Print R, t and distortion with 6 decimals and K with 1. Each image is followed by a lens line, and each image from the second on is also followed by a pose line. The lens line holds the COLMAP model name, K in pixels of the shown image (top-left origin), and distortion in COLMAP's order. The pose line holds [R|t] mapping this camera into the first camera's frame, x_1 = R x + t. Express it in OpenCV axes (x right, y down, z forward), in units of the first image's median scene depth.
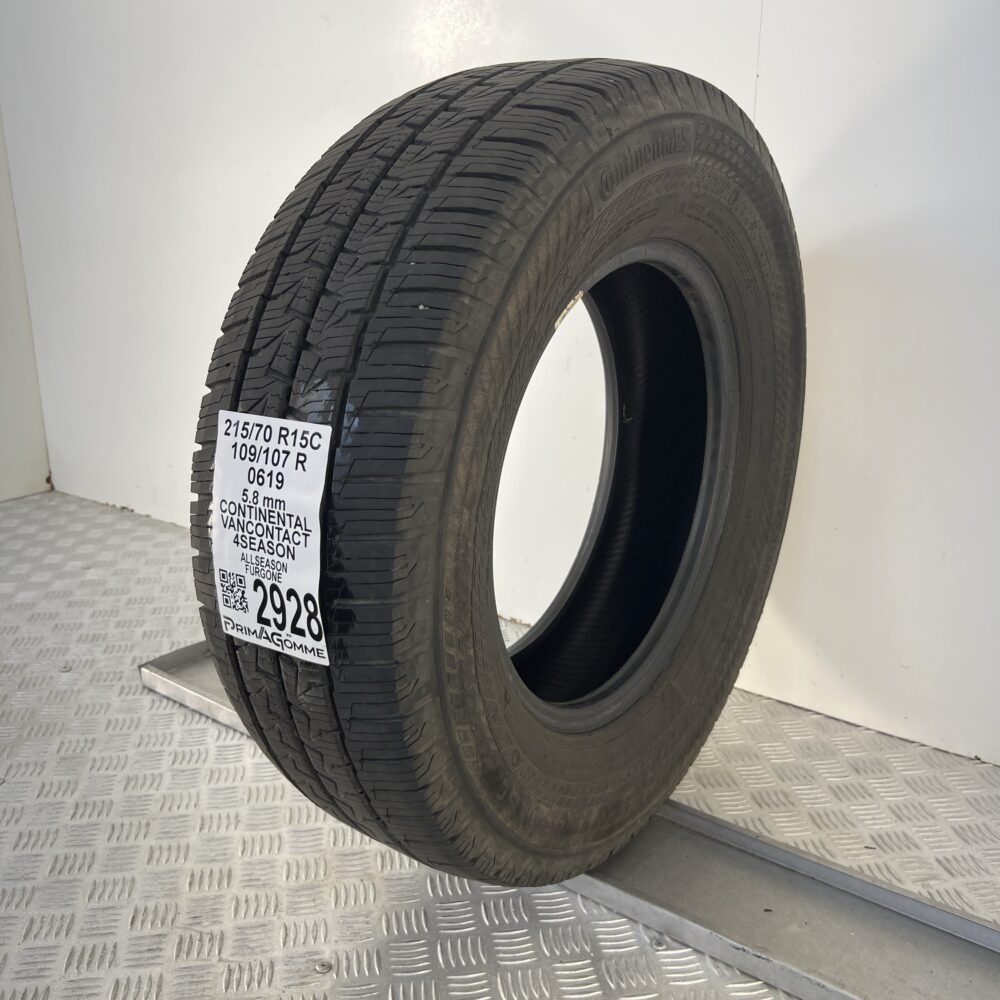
lens RADIAL K [[1007.3, 0, 500.0], [0, 1007.3, 500.0], [0, 0, 1]] dist [0.156622, -0.371059]
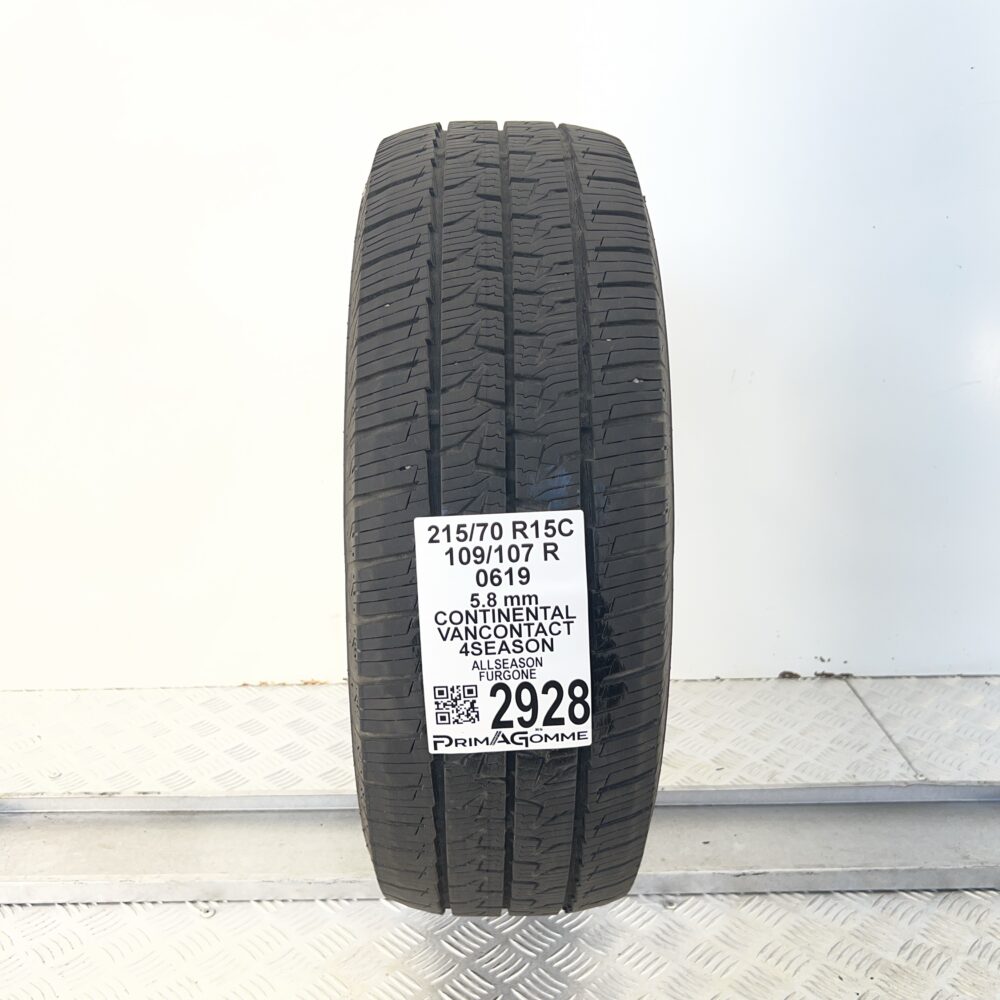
lens RADIAL K [[1072.4, 0, 493.2], [0, 1072.4, 502.8], [0, 0, 1]] dist [0.148491, -0.450817]
pose [[0.796081, -0.198036, 0.571871, -0.803474], [0.190834, 0.978880, 0.073327, -0.166119], [-0.574315, 0.050758, 0.817060, 0.172523]]
